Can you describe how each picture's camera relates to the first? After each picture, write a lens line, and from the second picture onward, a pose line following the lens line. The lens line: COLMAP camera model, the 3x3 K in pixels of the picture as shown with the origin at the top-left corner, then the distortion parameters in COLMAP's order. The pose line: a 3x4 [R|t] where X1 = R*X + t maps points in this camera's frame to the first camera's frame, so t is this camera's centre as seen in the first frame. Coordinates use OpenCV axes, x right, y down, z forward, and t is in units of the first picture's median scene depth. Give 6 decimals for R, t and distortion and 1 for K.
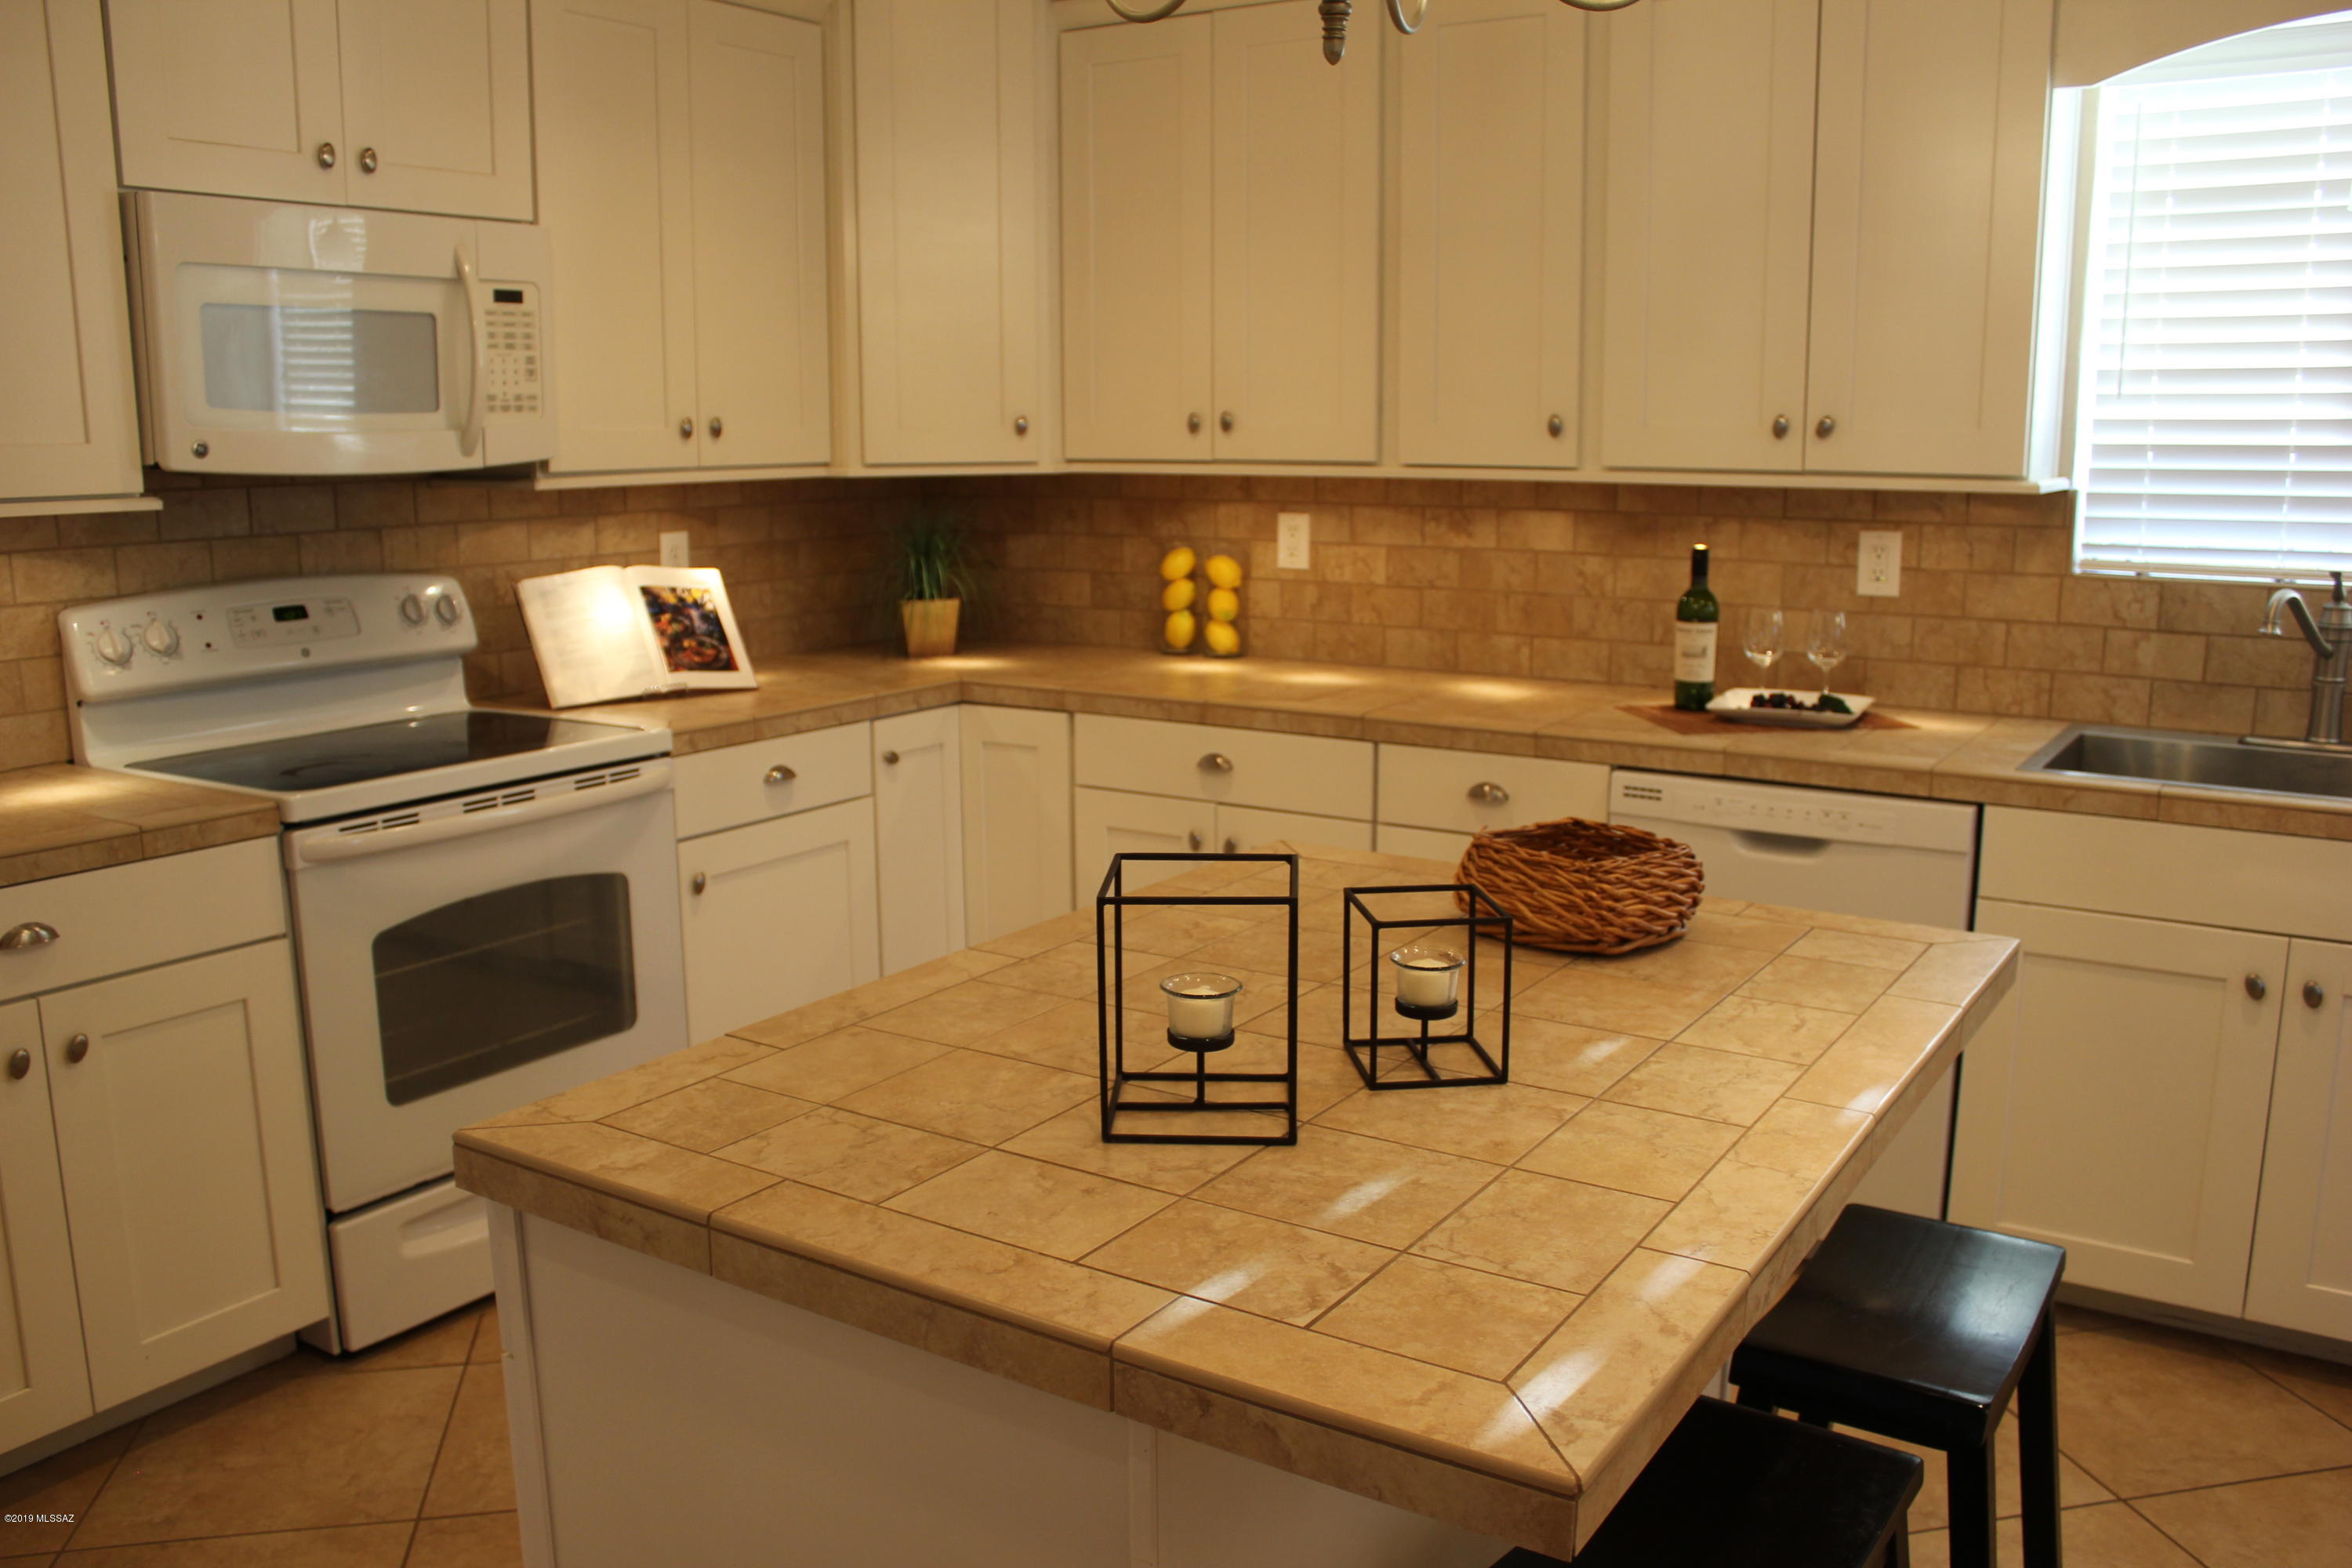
lens RADIAL K [[1954.8, 0, 1174.5], [0, 1954.8, 786.4], [0, 0, 1]] dist [-0.165054, 0.145366]
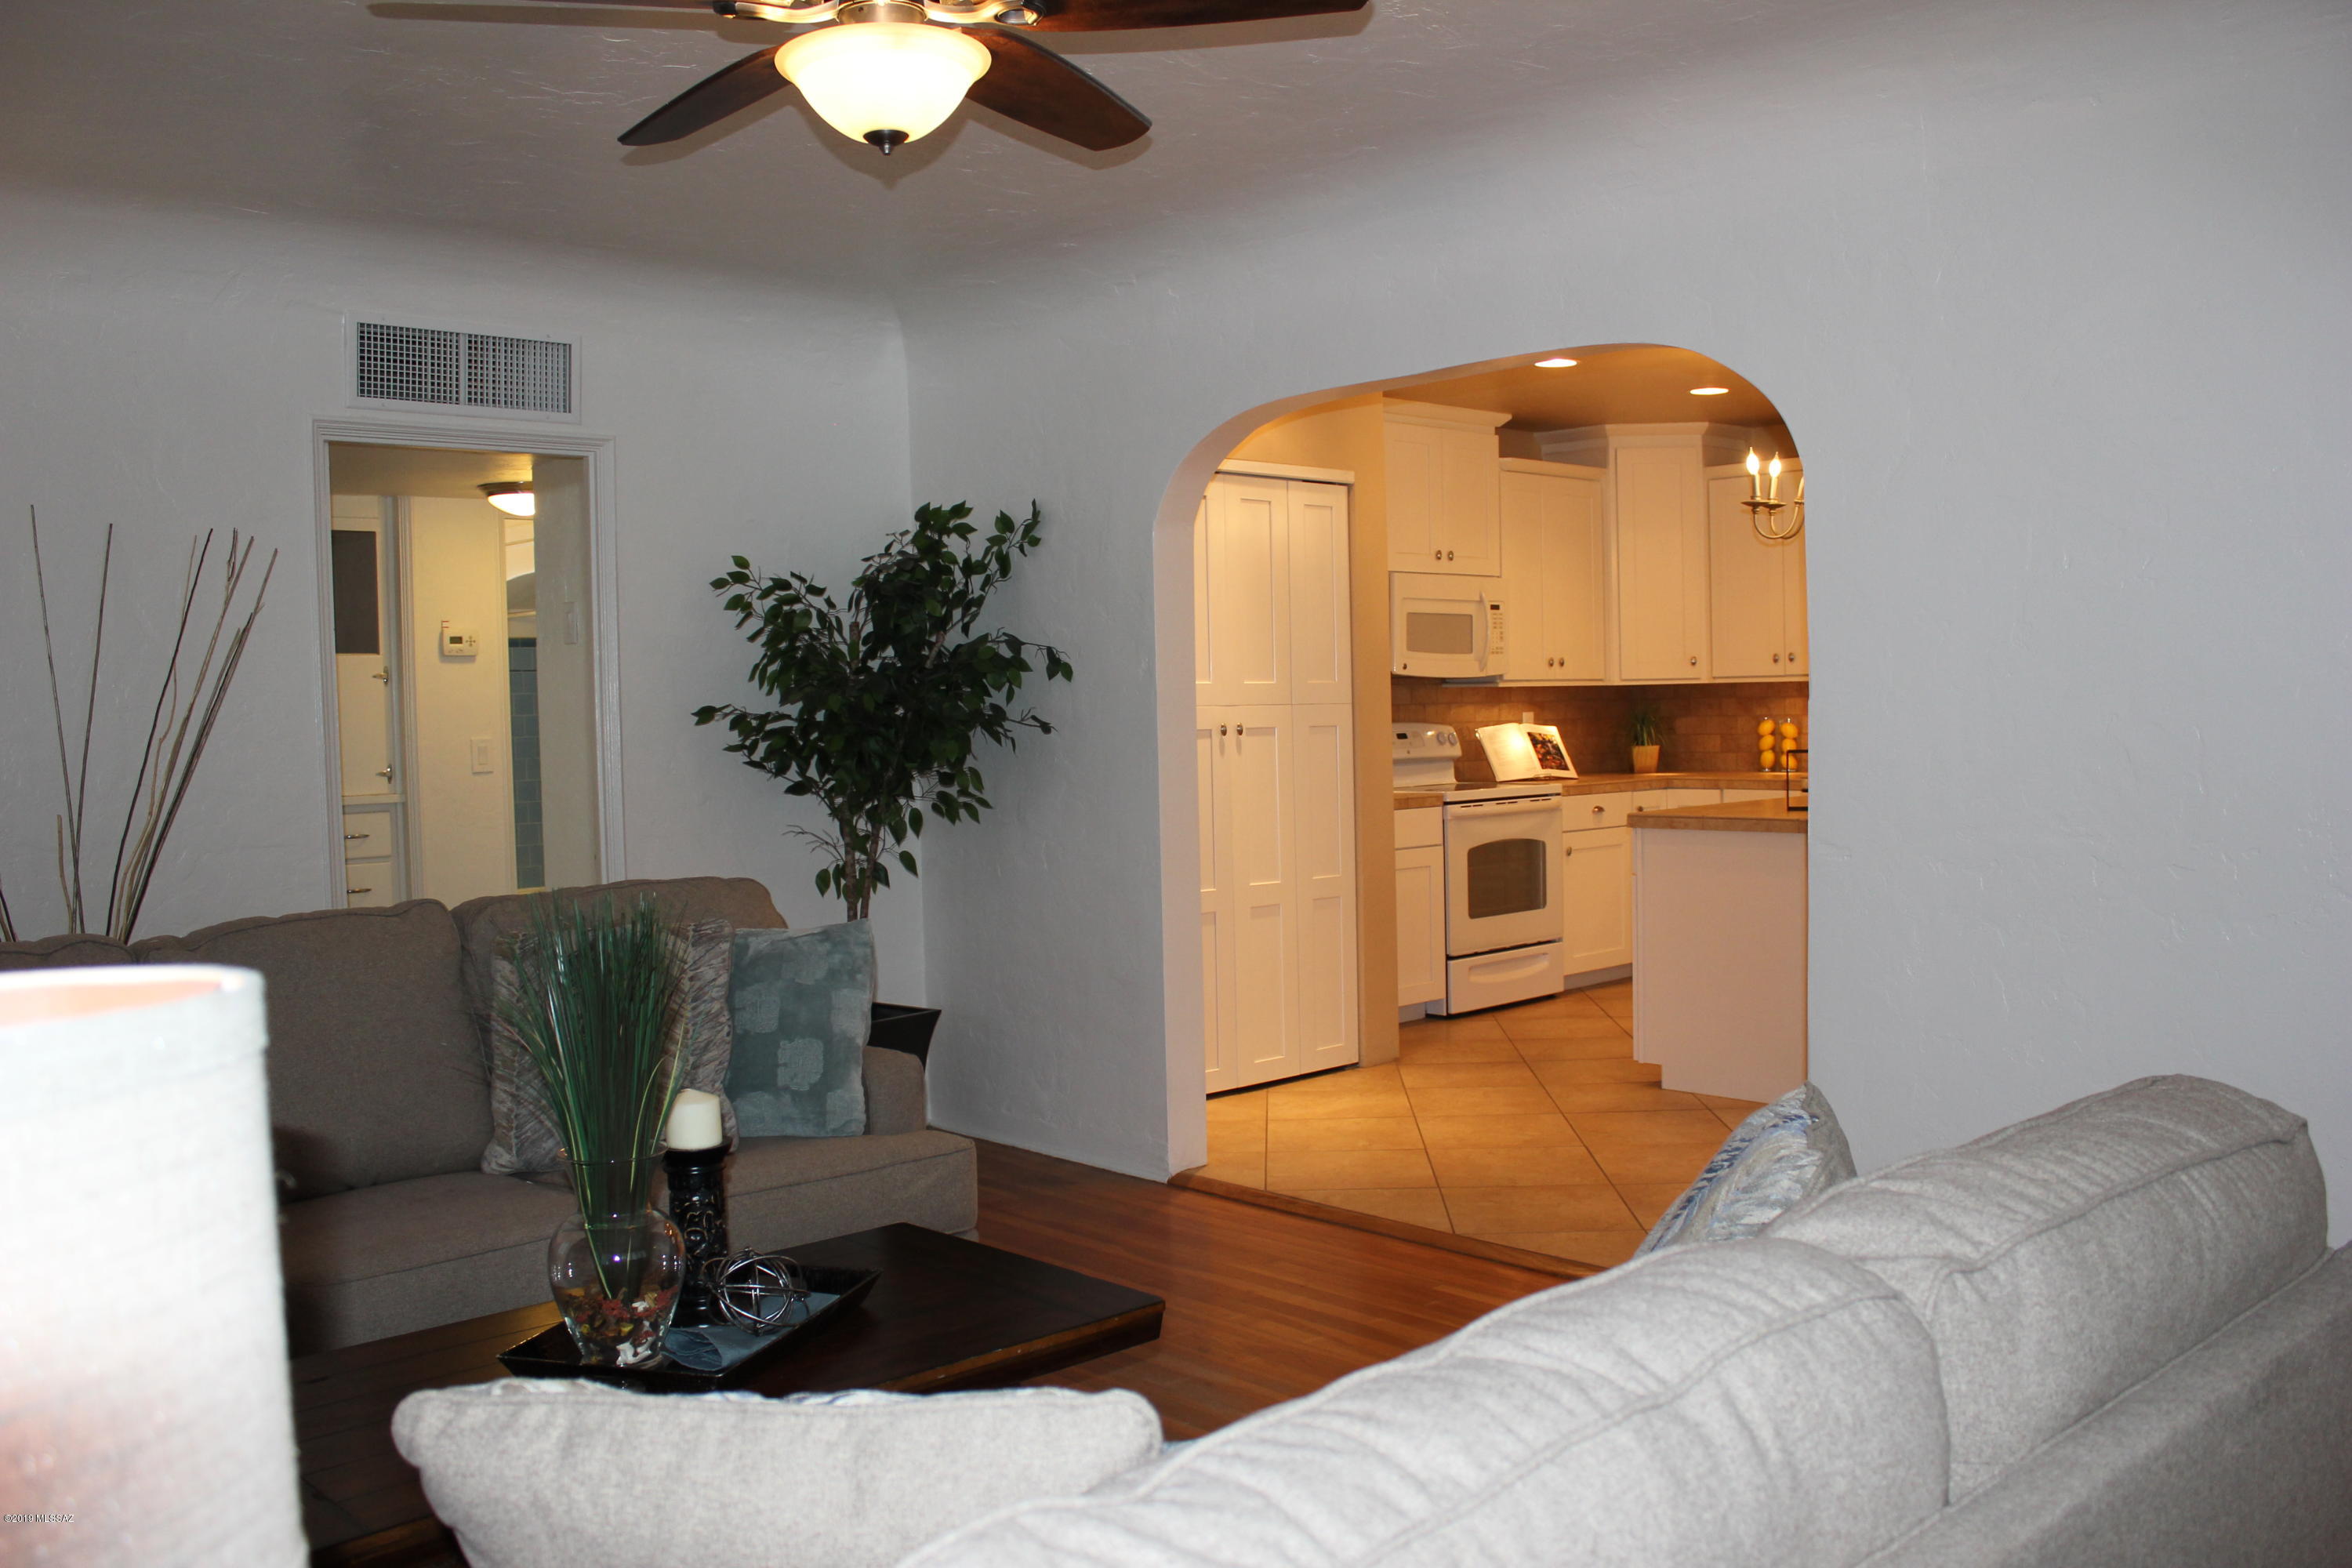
lens RADIAL K [[1954.8, 0, 1182.5], [0, 1954.8, 777.6], [0, 0, 1]] dist [-0.165054, 0.145366]
pose [[0.967683, -0.007238, -0.252067, -0.094217], [-0.027961, 0.990344, -0.135780, 0.266604], [0.250616, 0.138440, 0.958137, -1.259109]]
